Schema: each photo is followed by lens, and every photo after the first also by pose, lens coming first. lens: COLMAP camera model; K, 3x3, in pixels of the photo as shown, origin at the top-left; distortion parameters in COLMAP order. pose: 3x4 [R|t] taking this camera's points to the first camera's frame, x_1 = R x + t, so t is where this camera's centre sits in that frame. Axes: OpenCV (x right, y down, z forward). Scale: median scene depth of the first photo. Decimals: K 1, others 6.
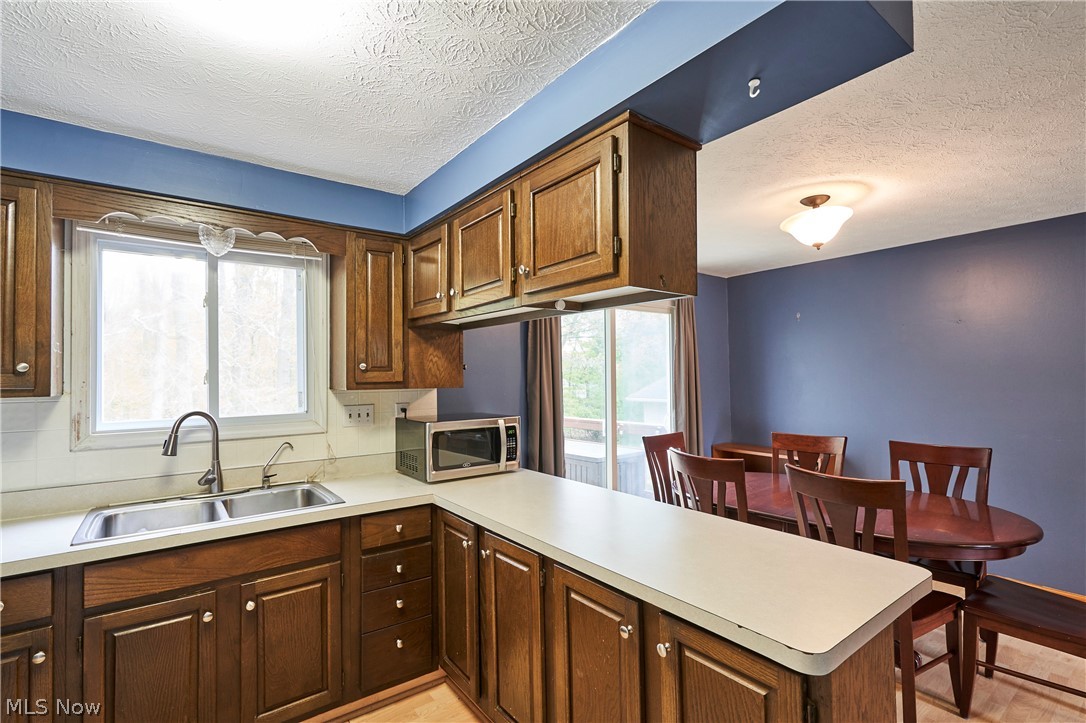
lens RADIAL K [[505.6, 0, 543.1], [0, 505.6, 374.4], [0, 0, 1]] dist [-0.002221, -0.000084]
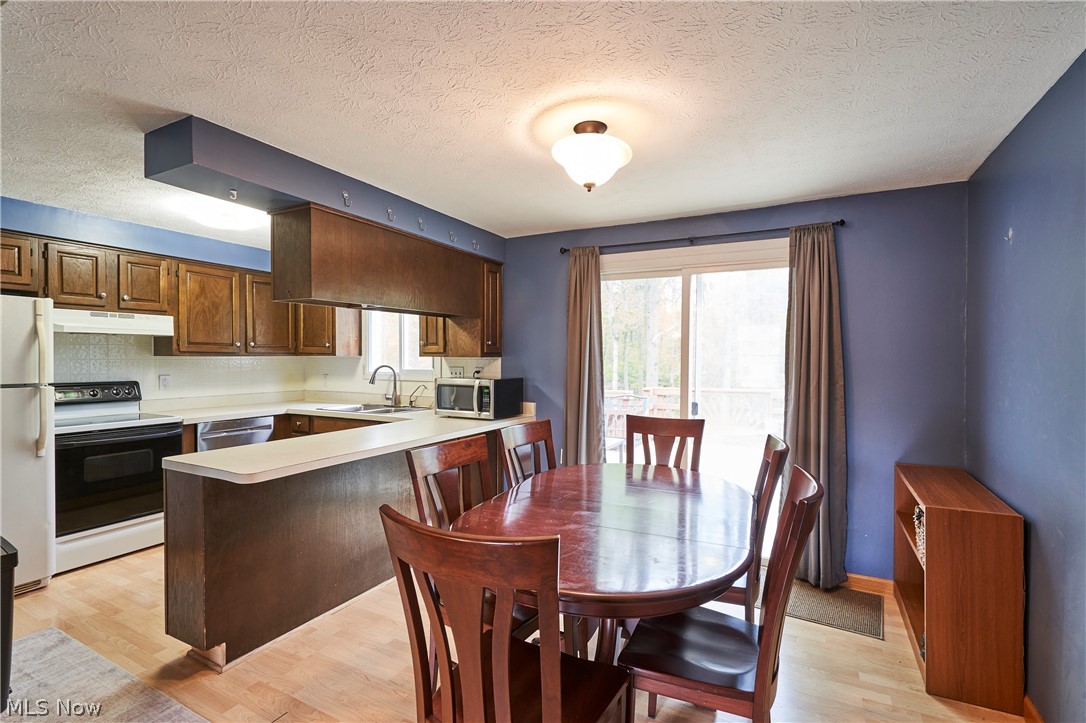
lens RADIAL K [[504.5, 0, 544.0], [0, 504.5, 362.9], [0, 0, 1]] dist [-0.003169, 0.000001]
pose [[0.422965, 0.025422, -0.905789, 1.247260], [-0.000941, 0.999618, 0.027616, 0.003438], [0.906145, -0.010828, 0.422828, 0.592766]]
